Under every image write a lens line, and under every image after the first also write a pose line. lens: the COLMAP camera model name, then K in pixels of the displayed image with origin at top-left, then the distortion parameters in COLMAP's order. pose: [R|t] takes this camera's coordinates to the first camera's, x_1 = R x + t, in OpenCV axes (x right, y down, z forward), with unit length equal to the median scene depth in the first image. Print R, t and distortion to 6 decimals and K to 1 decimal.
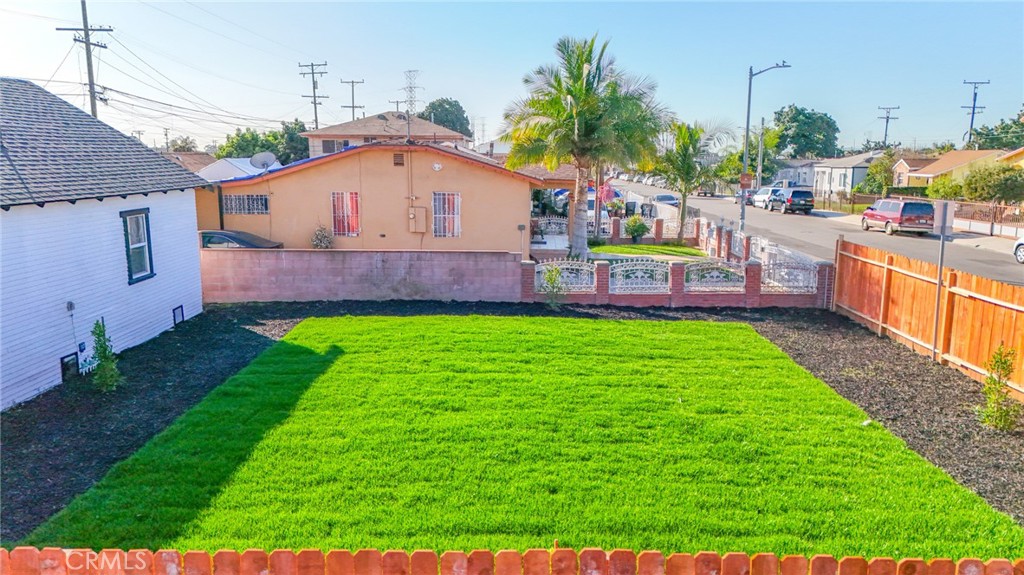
lens RADIAL K [[749.8, 0, 510.7], [0, 749.8, 284.6], [0, 0, 1]] dist [0.088097, -0.078930]
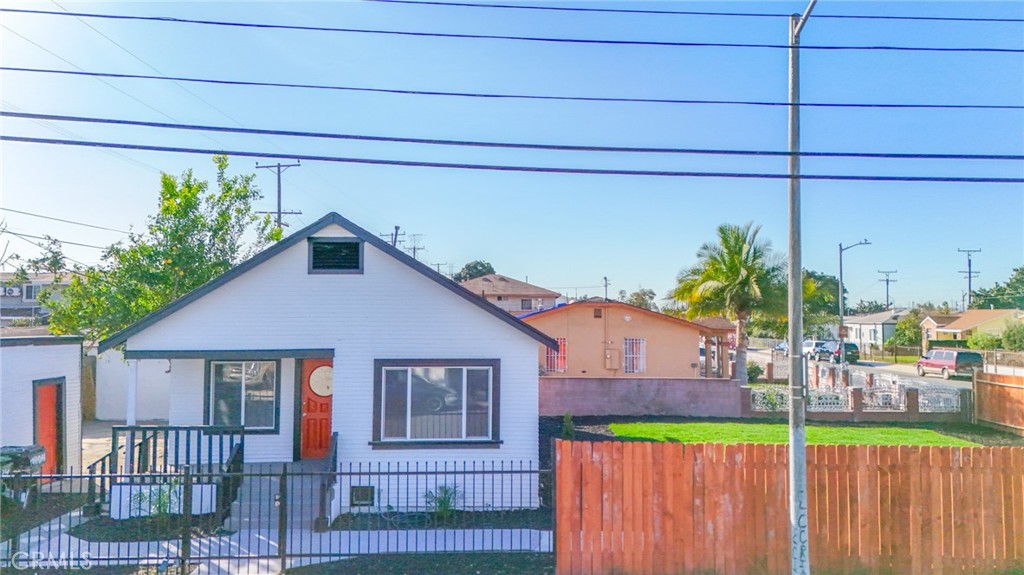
lens RADIAL K [[749.8, 0, 511.0], [0, 749.8, 282.3], [0, 0, 1]] dist [0.088097, -0.078930]
pose [[0.999804, 0.000482, 0.019787, -0.321922], [0.003662, 0.977935, -0.208877, 0.052178], [-0.019451, 0.208908, 0.977742, -0.277306]]
